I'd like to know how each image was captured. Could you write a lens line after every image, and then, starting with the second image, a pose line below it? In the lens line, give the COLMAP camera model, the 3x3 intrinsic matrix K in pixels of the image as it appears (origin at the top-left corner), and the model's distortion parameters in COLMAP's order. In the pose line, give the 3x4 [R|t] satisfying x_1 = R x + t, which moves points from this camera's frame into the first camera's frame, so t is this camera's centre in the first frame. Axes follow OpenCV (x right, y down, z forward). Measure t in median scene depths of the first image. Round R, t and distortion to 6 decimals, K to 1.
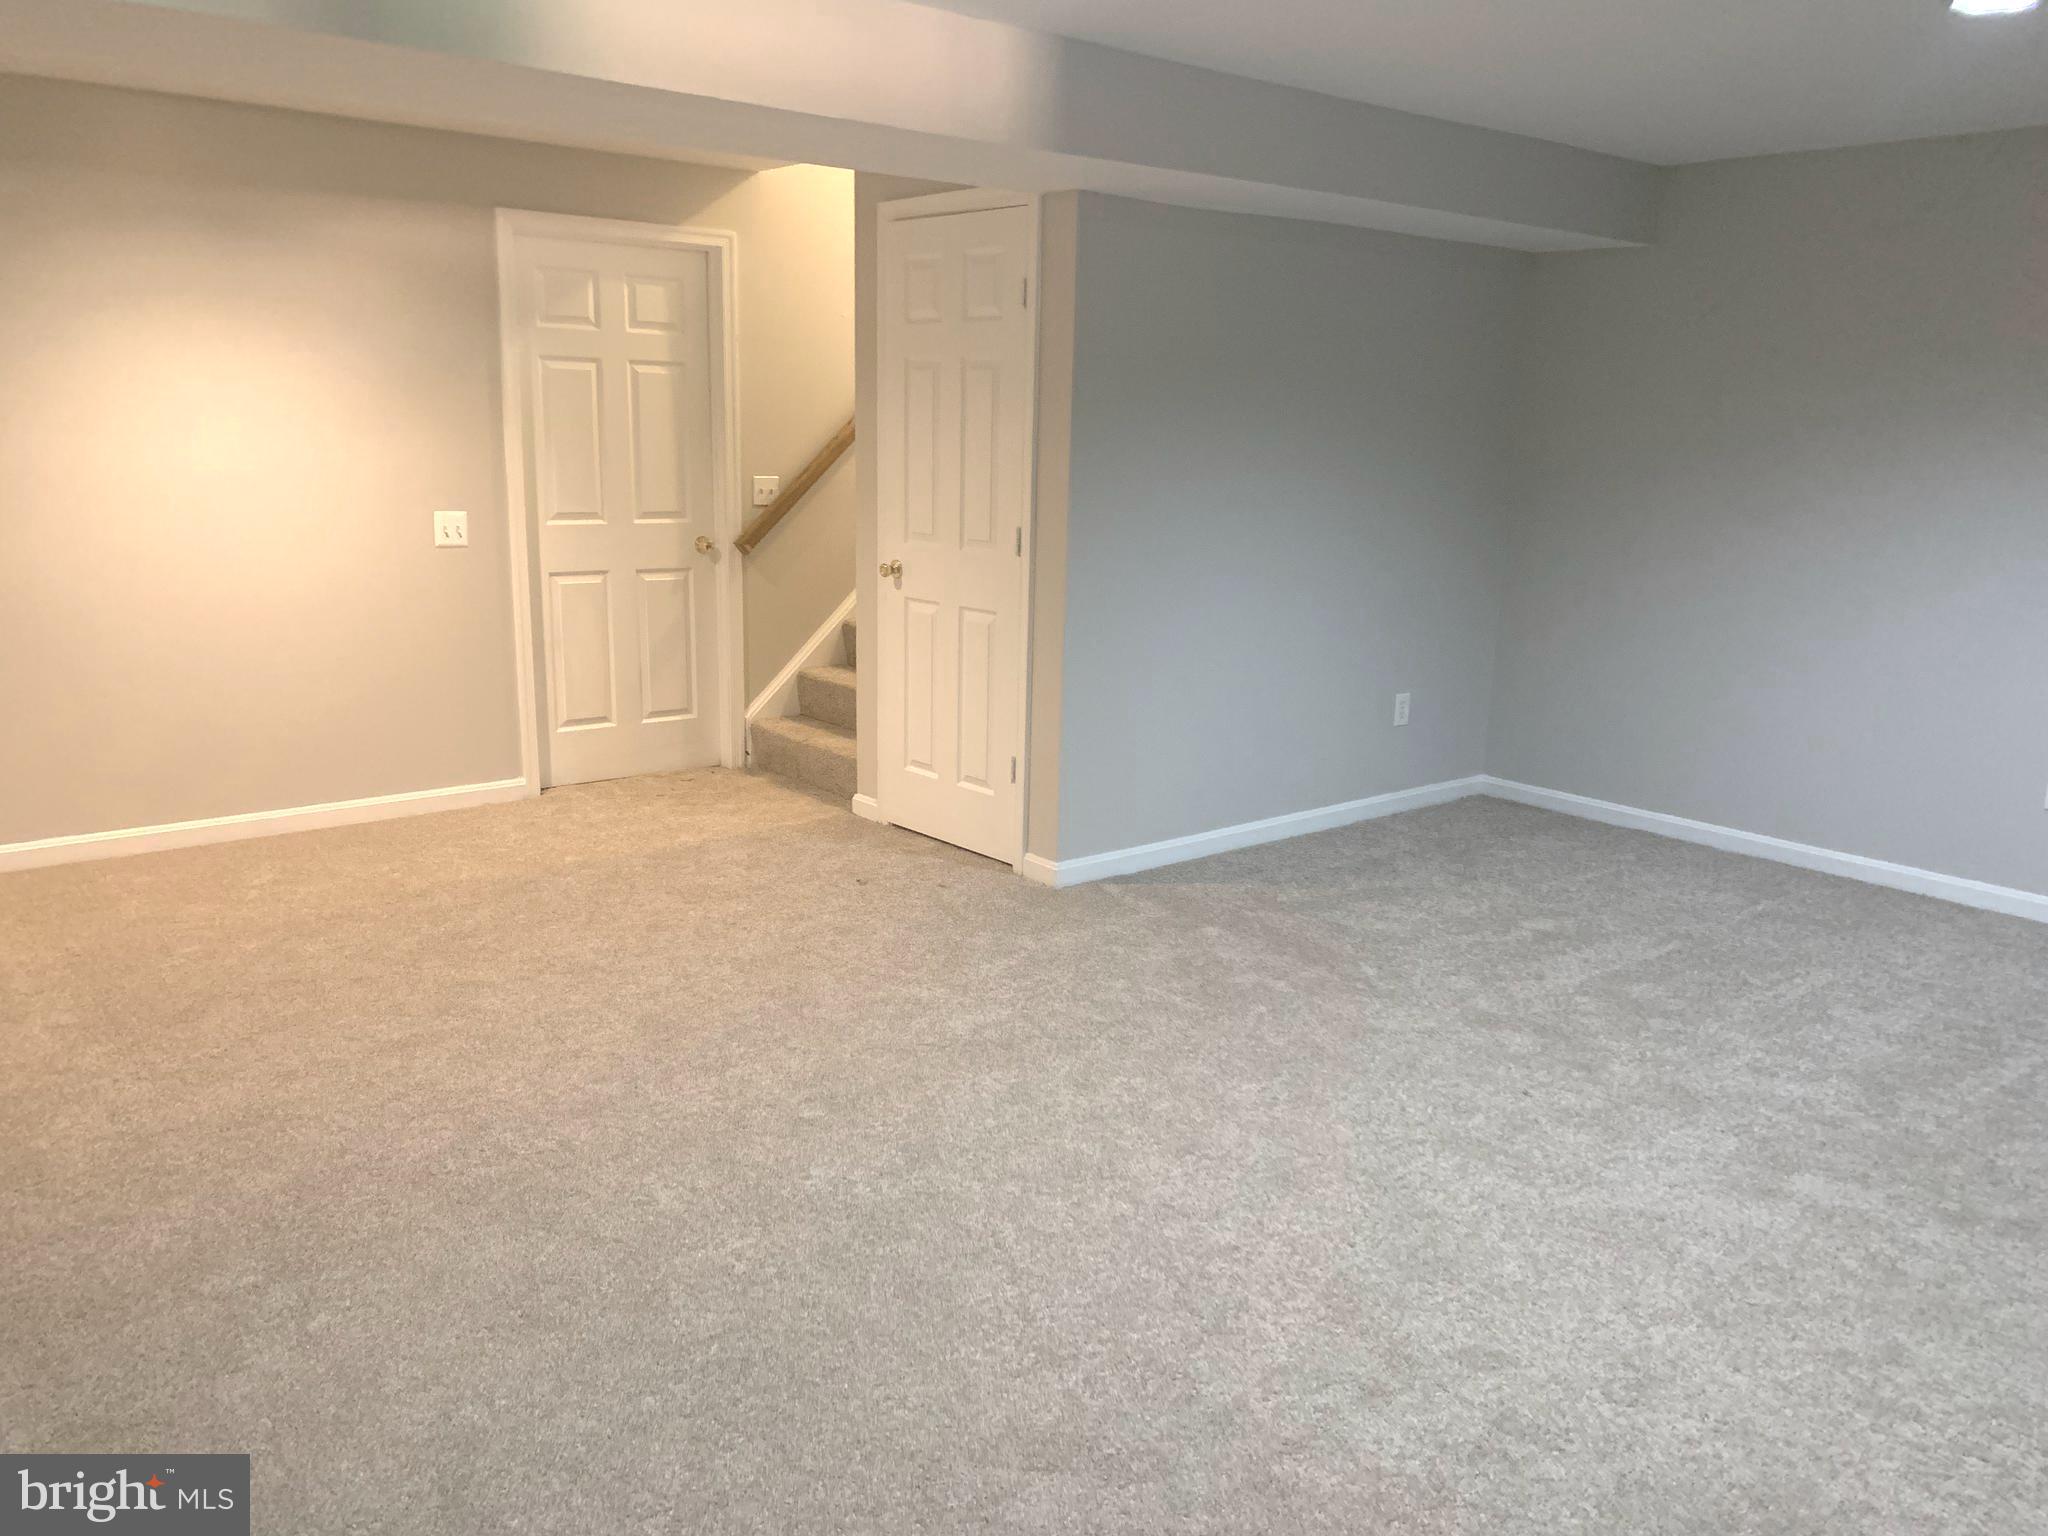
lens RADIAL K [[1554.0, 0, 1023.0], [0, 1554.0, 768.2], [0, 0, 1]] dist [0.048249, -0.077346]
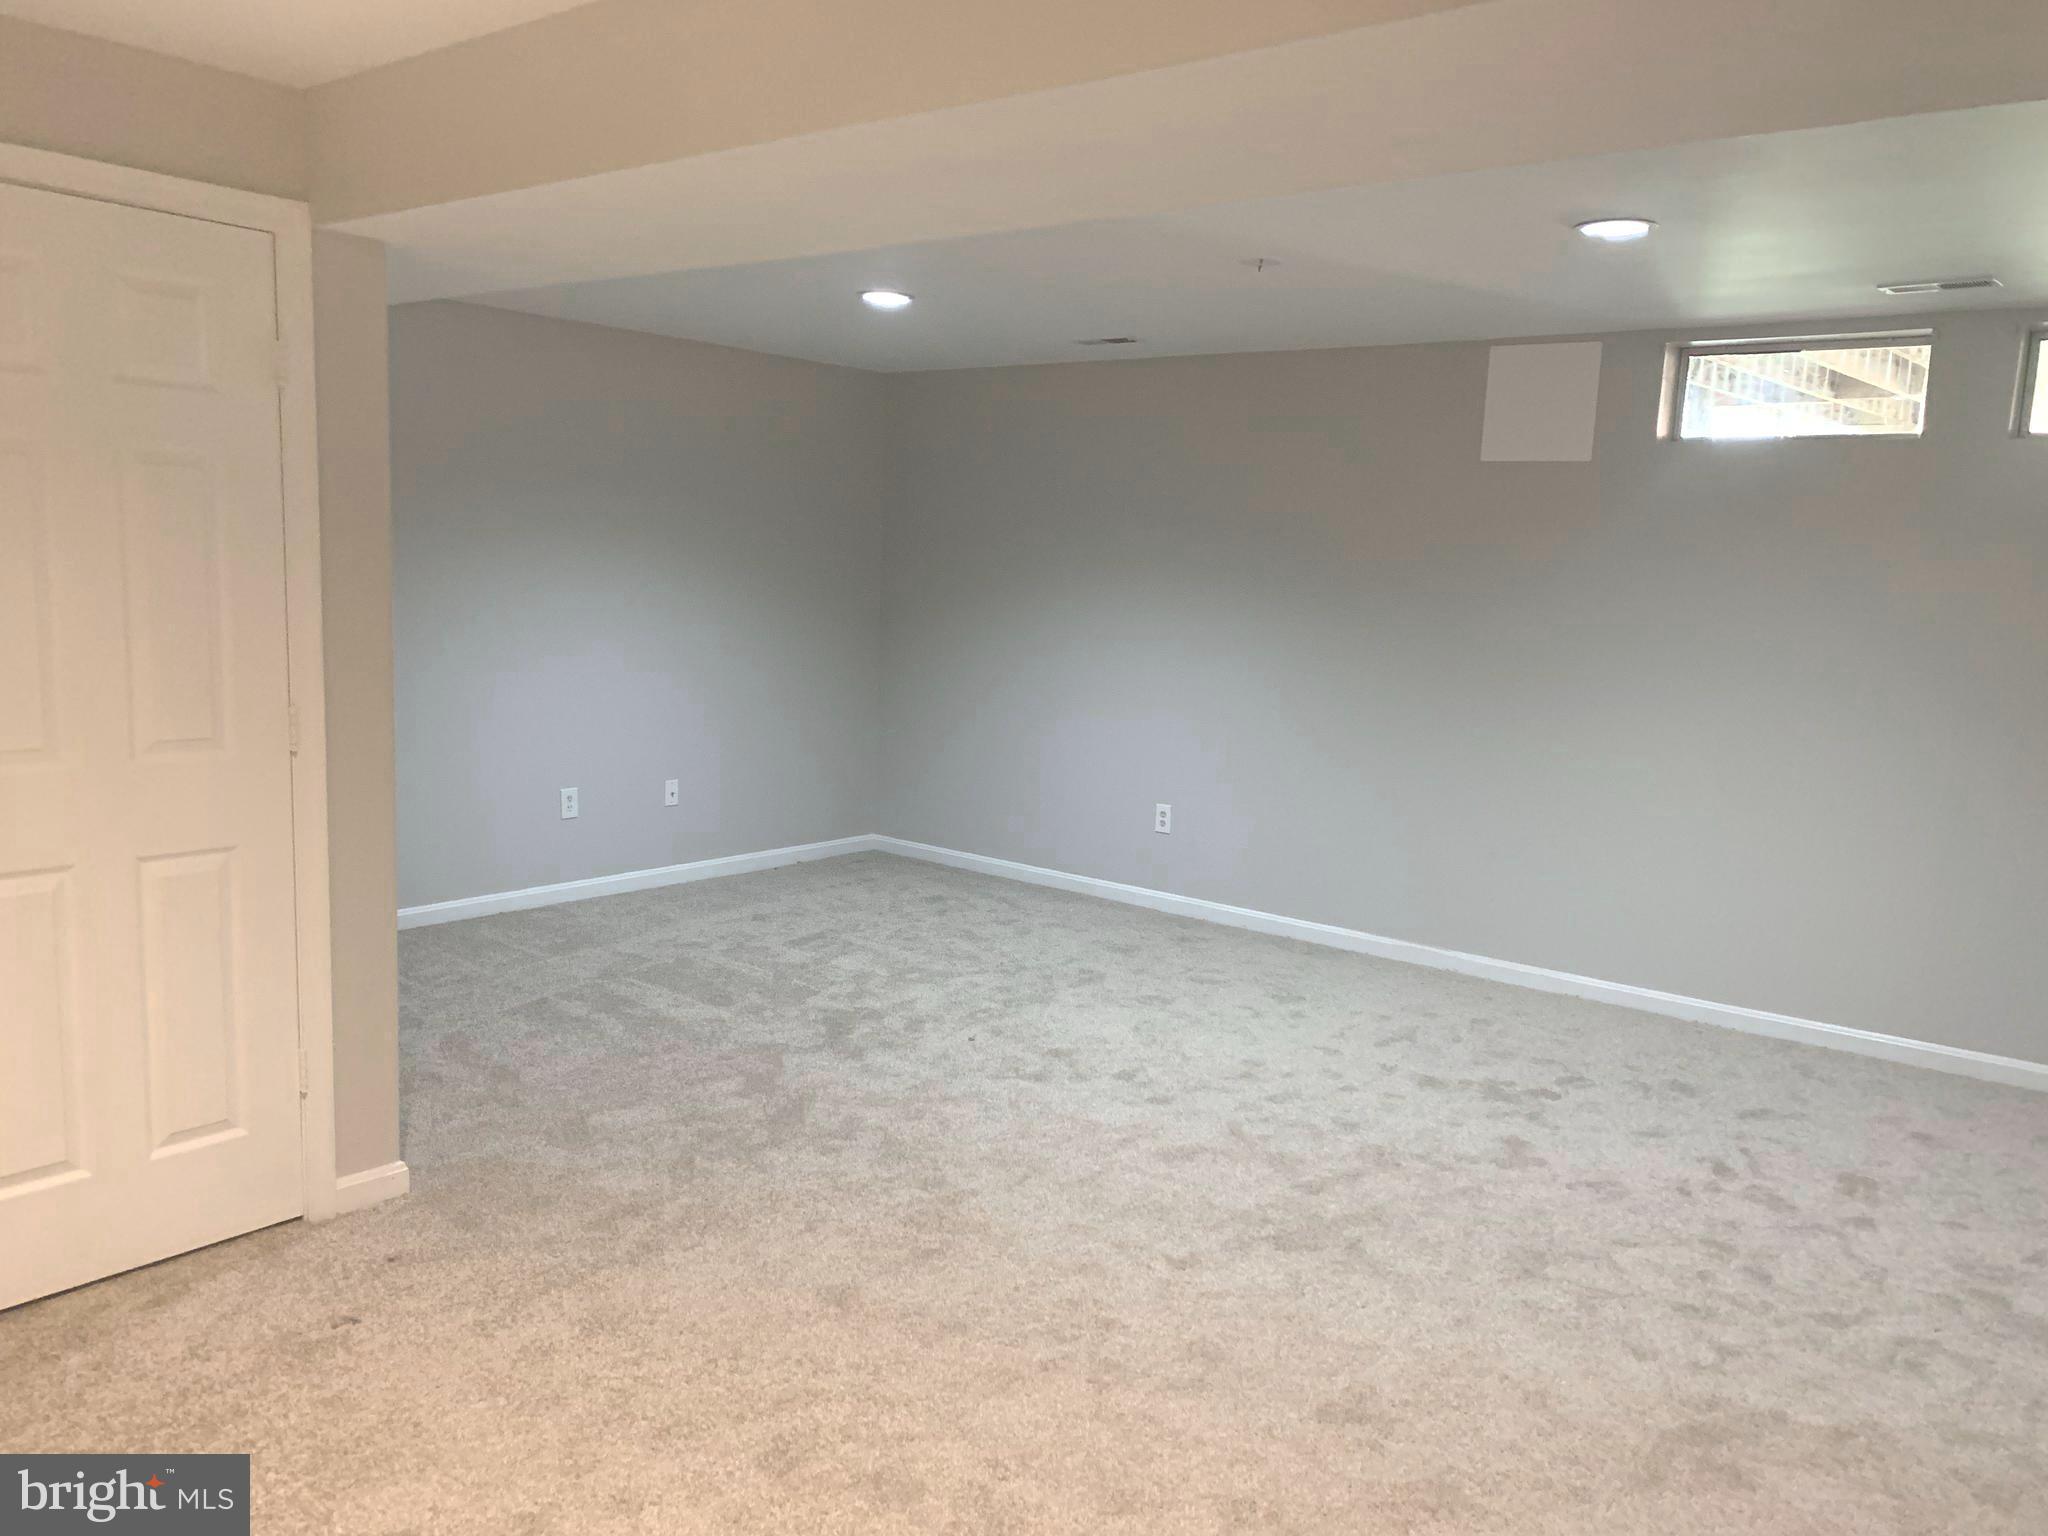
lens RADIAL K [[1554.0, 0, 1024.0], [0, 1554.0, 769.5], [0, 0, 1]] dist [0.048249, -0.077346]
pose [[-0.185313, -0.160750, 0.969442, -0.744335], [0.177208, 0.964890, 0.193869, -0.213587], [-0.966569, 0.207720, -0.150321, 0.844872]]
